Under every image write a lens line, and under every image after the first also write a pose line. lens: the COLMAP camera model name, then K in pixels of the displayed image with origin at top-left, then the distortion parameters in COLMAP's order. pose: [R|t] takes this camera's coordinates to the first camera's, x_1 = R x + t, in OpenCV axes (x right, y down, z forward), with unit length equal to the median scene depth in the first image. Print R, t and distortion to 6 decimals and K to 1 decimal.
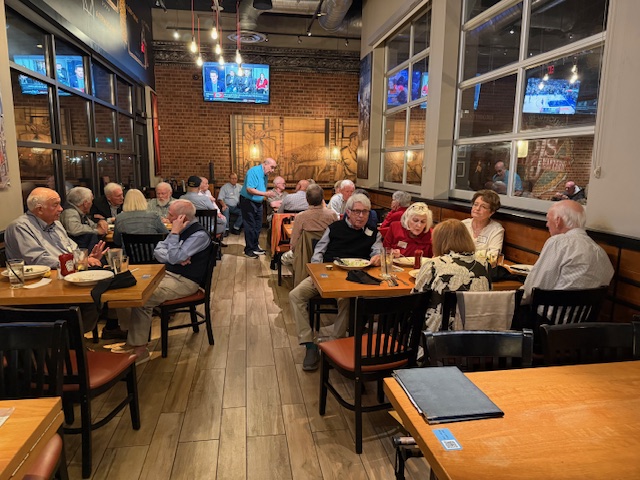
lens RADIAL K [[492.9, 0, 320.0], [0, 492.9, 240.0], [0, 0, 1]] dist [0.042773, 0.001338]
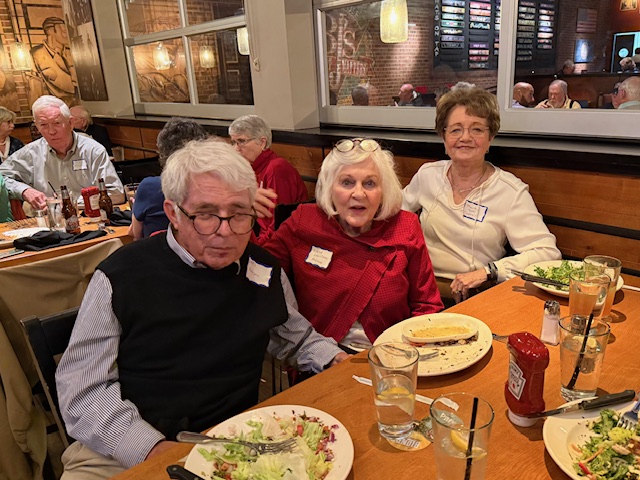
lens RADIAL K [[492.9, 0, 320.0], [0, 492.9, 240.0], [0, 0, 1]] dist [0.042773, 0.001338]
pose [[0.845952, -0.203017, 0.493101, -0.005295], [0.128445, 0.975044, 0.181082, -0.039054], [-0.517558, -0.089850, 0.850917, 0.360787]]
